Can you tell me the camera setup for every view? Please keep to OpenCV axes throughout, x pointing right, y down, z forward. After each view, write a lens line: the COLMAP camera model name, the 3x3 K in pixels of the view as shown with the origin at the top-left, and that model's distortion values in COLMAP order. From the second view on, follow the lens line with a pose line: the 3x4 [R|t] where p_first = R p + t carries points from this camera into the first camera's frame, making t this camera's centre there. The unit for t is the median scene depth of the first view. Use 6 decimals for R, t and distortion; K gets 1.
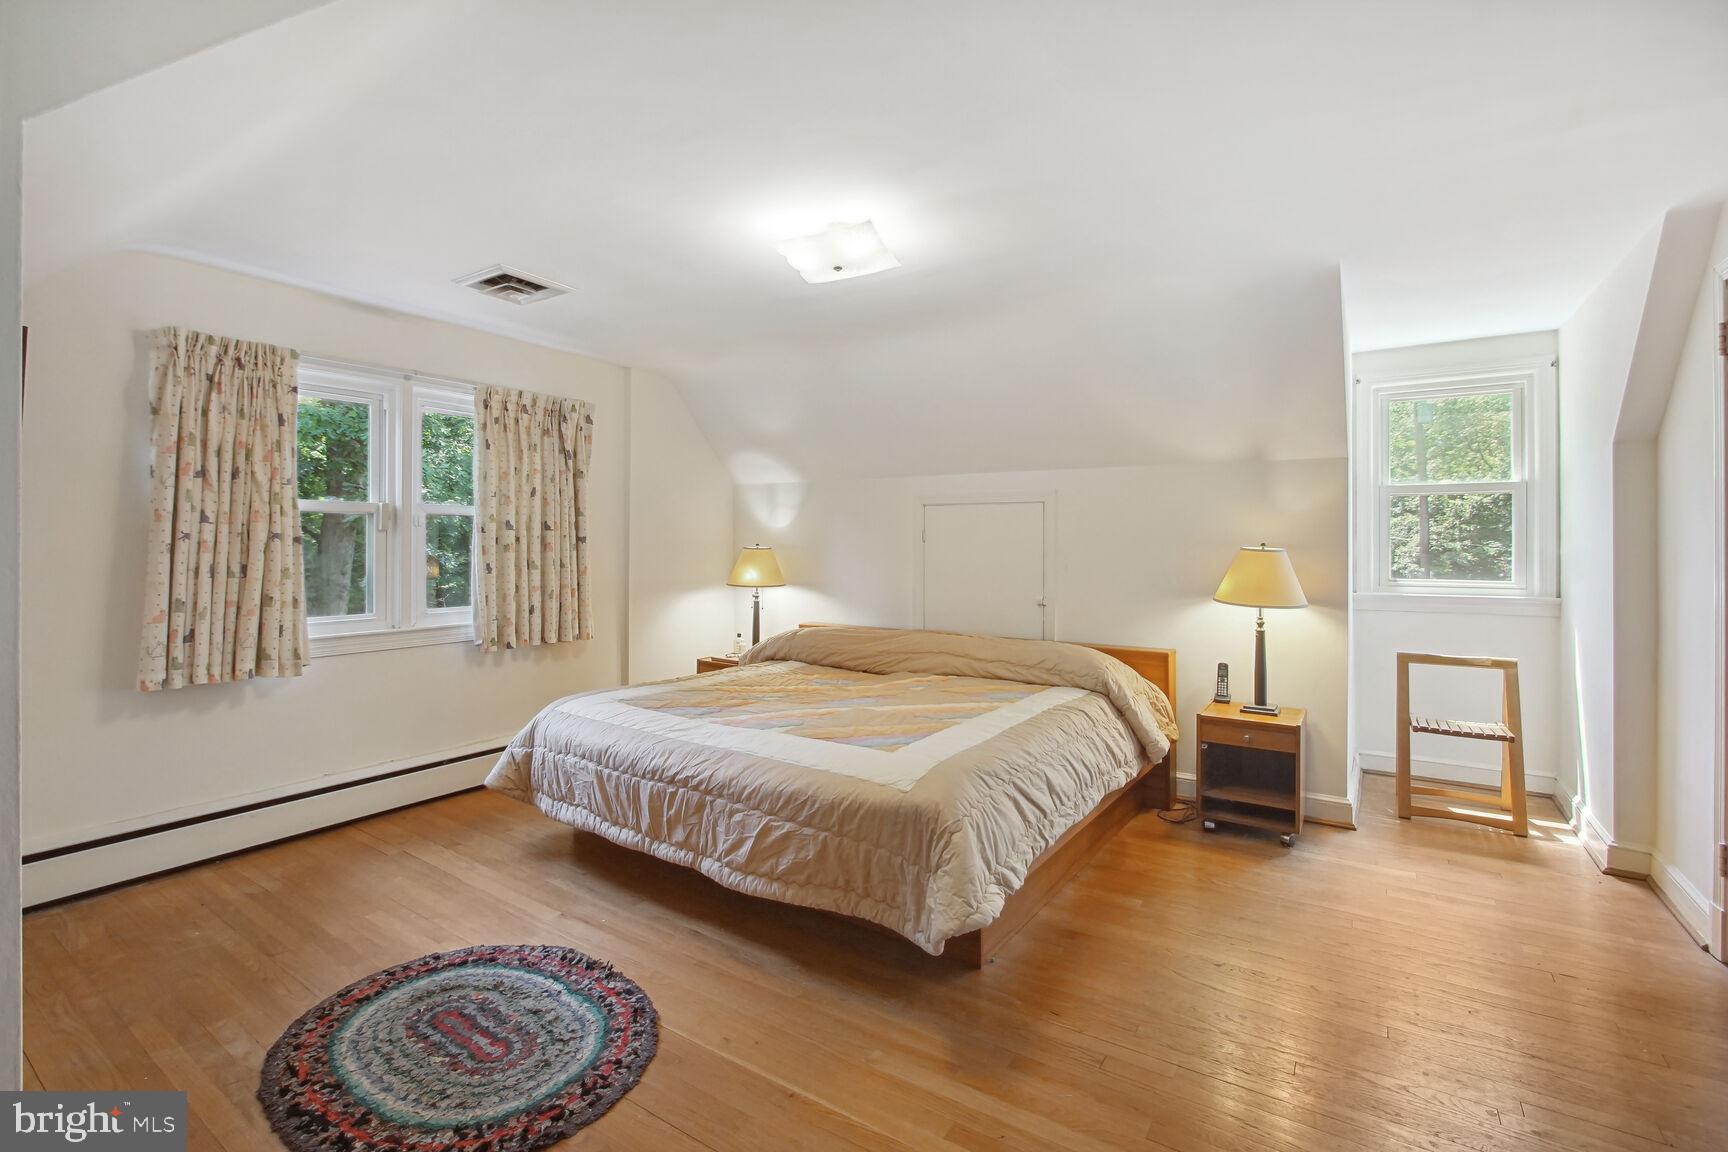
lens RADIAL K [[768.5, 0, 860.6], [0, 768.5, 548.9], [0, 0, 1]] dist [-0.015093, 0.000160]
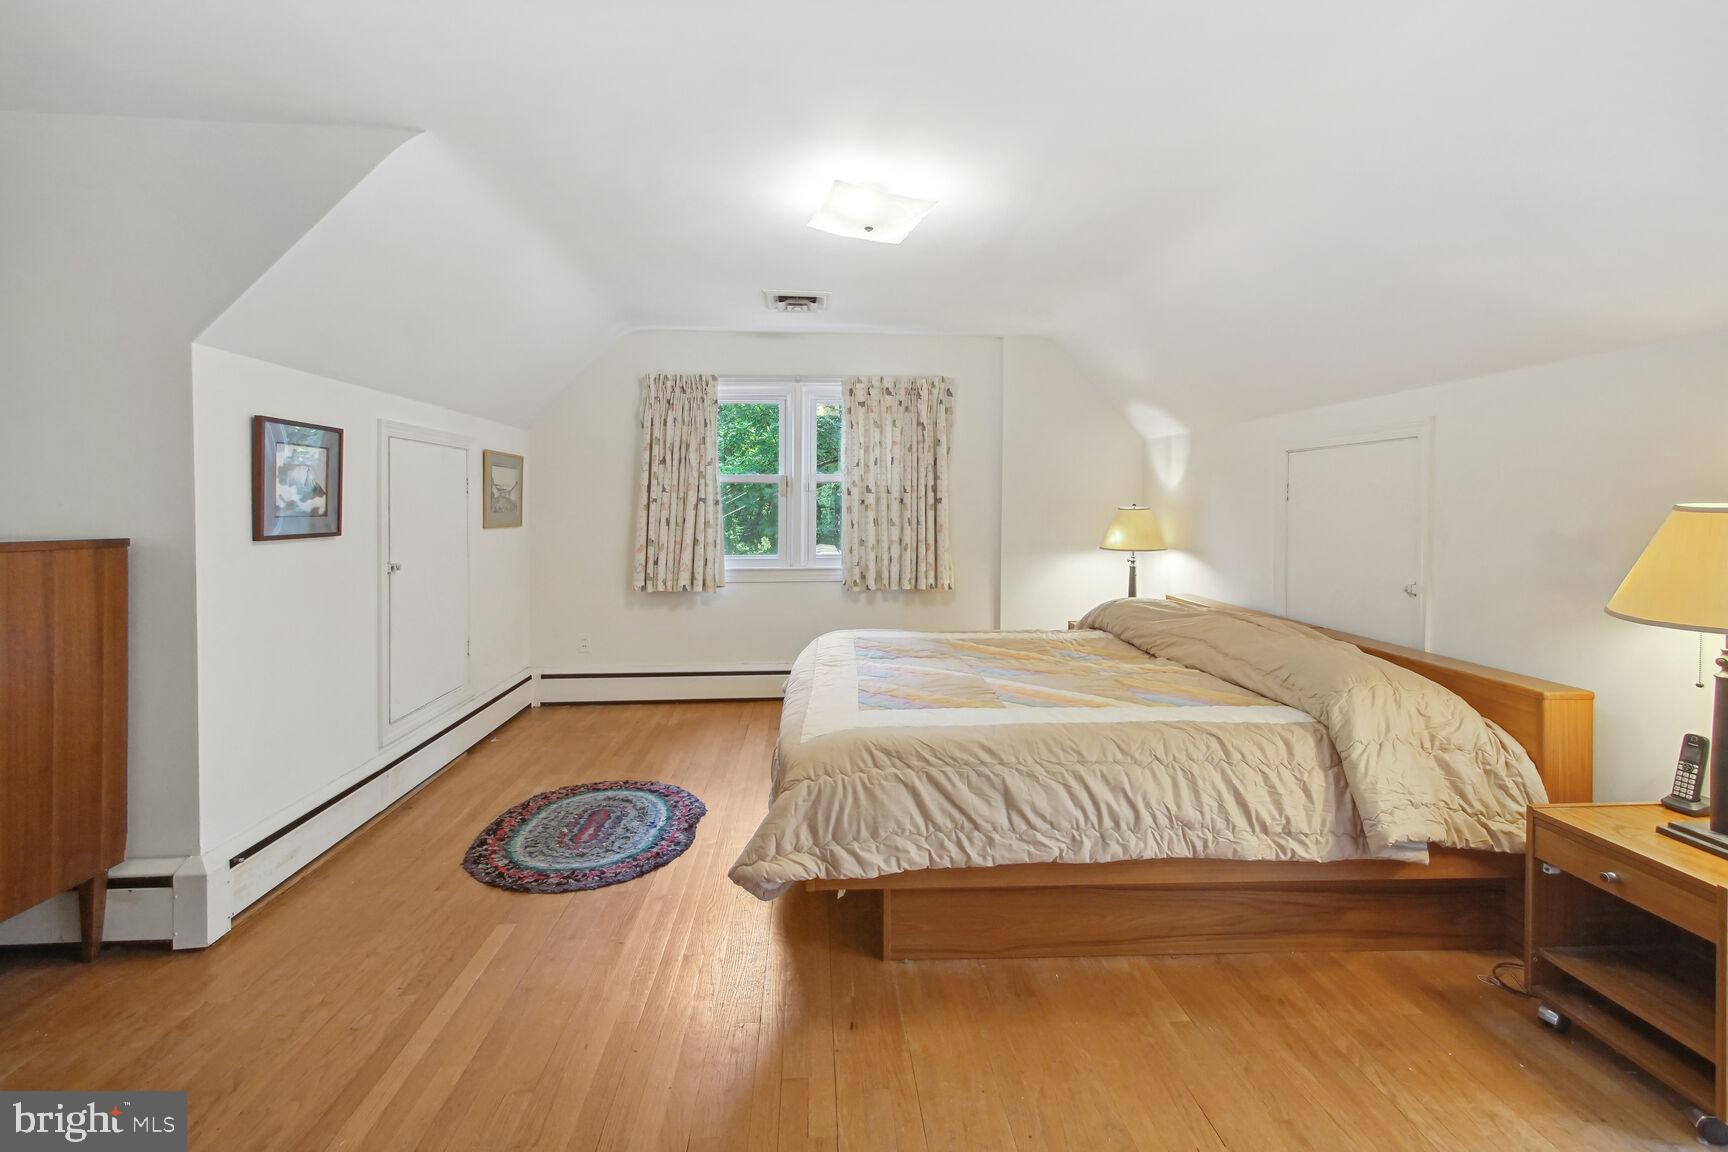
lens RADIAL K [[770.9, 0, 875.8], [0, 770.9, 527.7], [0, 0, 1]] dist [0.002402, 0.000210]
pose [[0.613245, 0.018722, -0.789671, 0.674420], [-0.002592, 0.999761, 0.021690, 0.004717], [0.789888, -0.011254, 0.613147, 0.329629]]
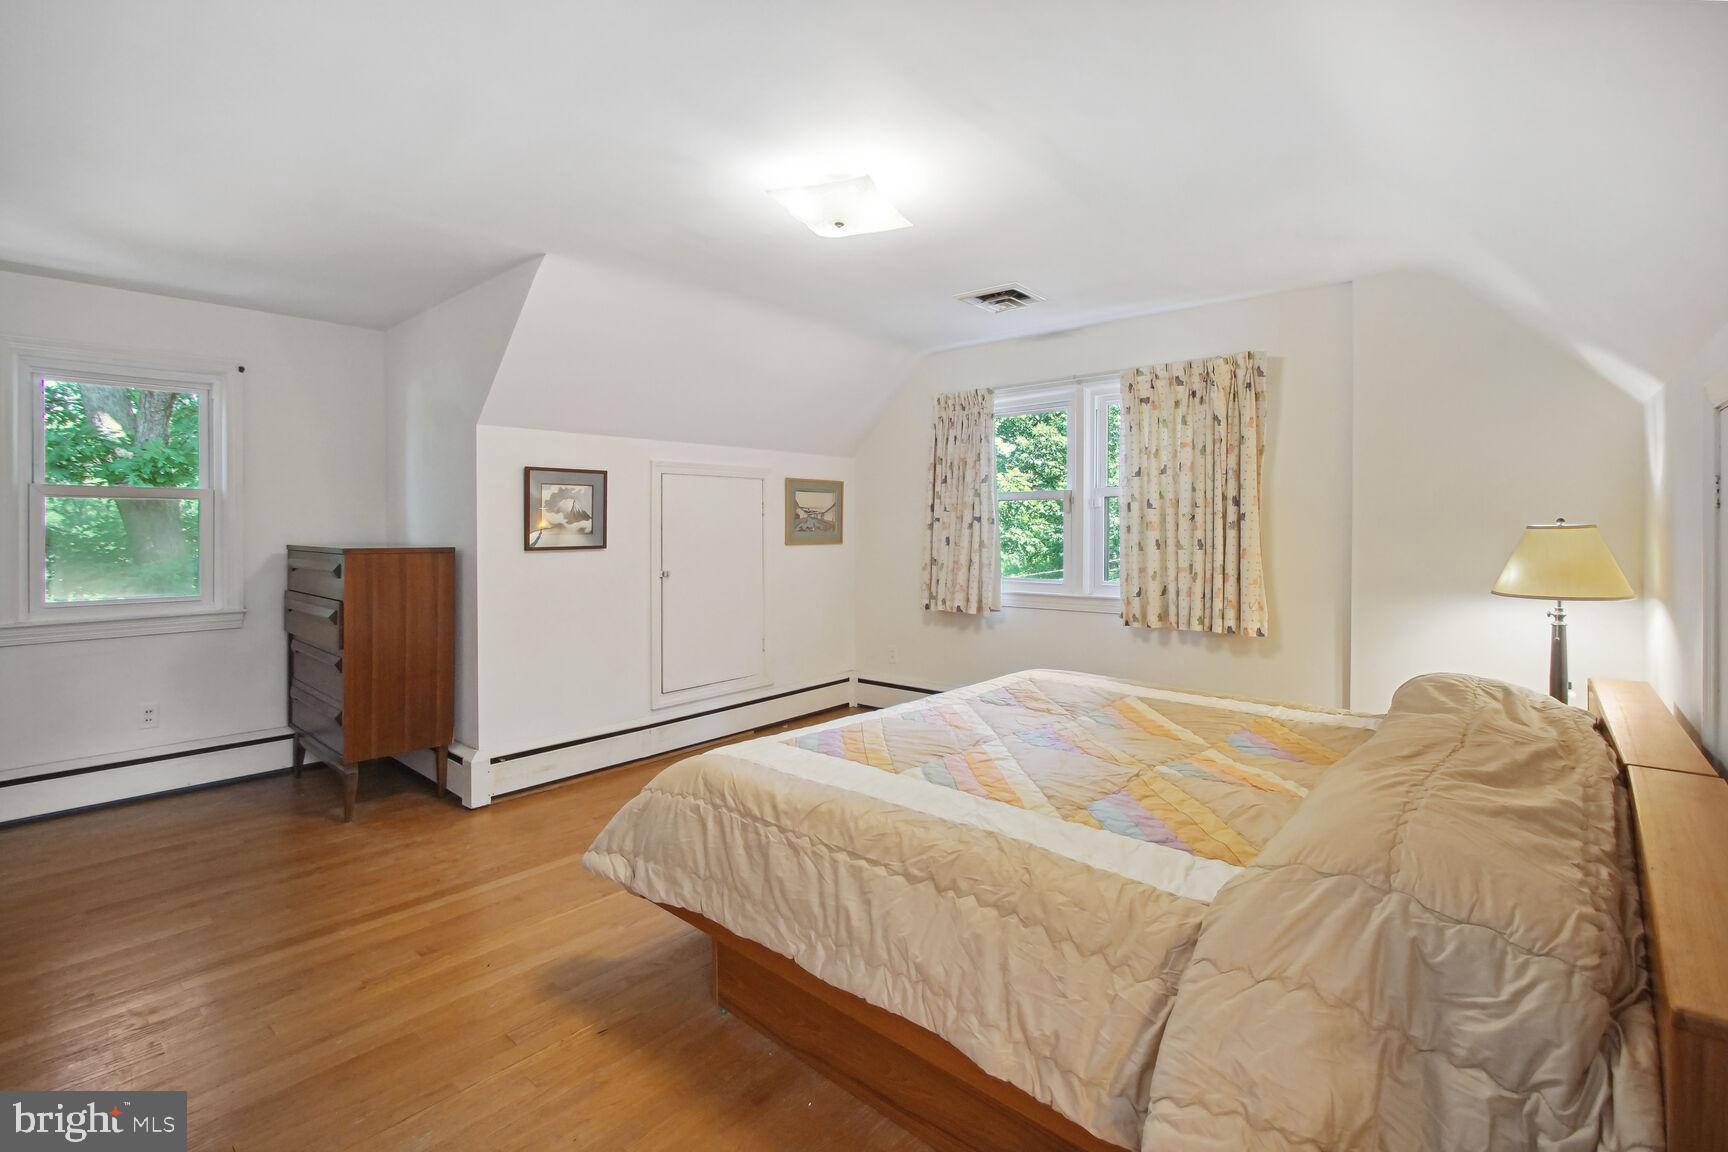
lens RADIAL K [[799.5, 0, 863.4], [0, 799.5, 534.8], [0, 0, 1]] dist [-0.019682, -0.000123]
pose [[-0.132645, 0.007986, -0.991131, 0.799664], [-0.001844, 0.999964, 0.008304, 0.001630], [0.991162, 0.002929, -0.132625, 0.997168]]
